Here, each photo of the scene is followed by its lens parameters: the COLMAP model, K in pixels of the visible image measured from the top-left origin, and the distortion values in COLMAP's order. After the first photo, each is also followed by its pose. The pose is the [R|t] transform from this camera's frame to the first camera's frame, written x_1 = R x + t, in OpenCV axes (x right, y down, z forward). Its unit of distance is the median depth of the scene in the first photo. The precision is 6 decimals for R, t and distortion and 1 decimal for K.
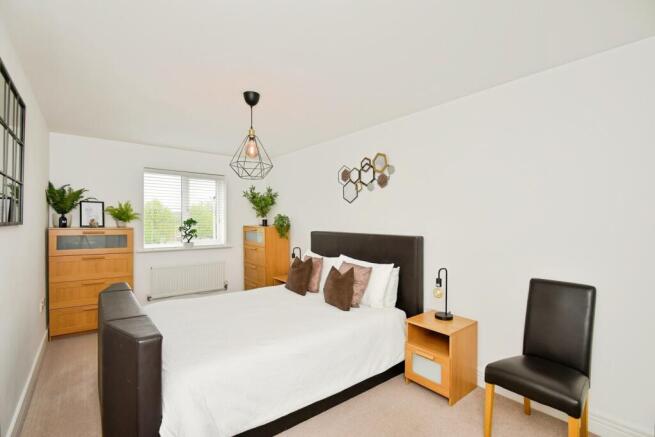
lens RADIAL K [[304.2, 0, 327.4], [0, 304.2, 220.9], [0, 0, 1]] dist [0.000041, -0.014082]
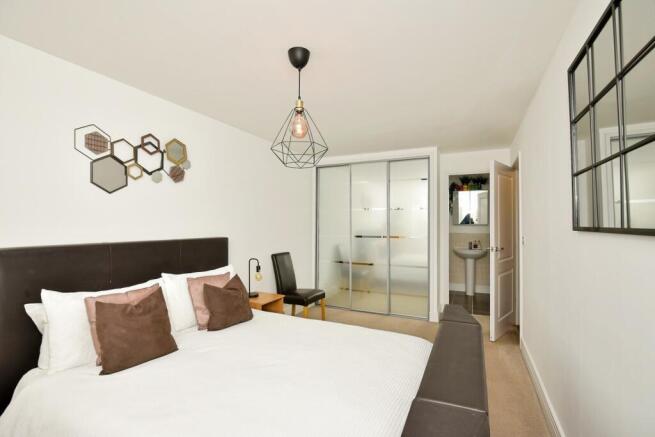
lens RADIAL K [[304.2, 0, 327.4], [0, 304.2, 220.9], [0, 0, 1]] dist [0.000041, -0.014082]
pose [[-0.434701, 0.003778, 0.900567, -0.690012], [-0.002700, 0.999981, -0.005498, -0.003006], [-0.900571, -0.004822, -0.434683, 0.934678]]
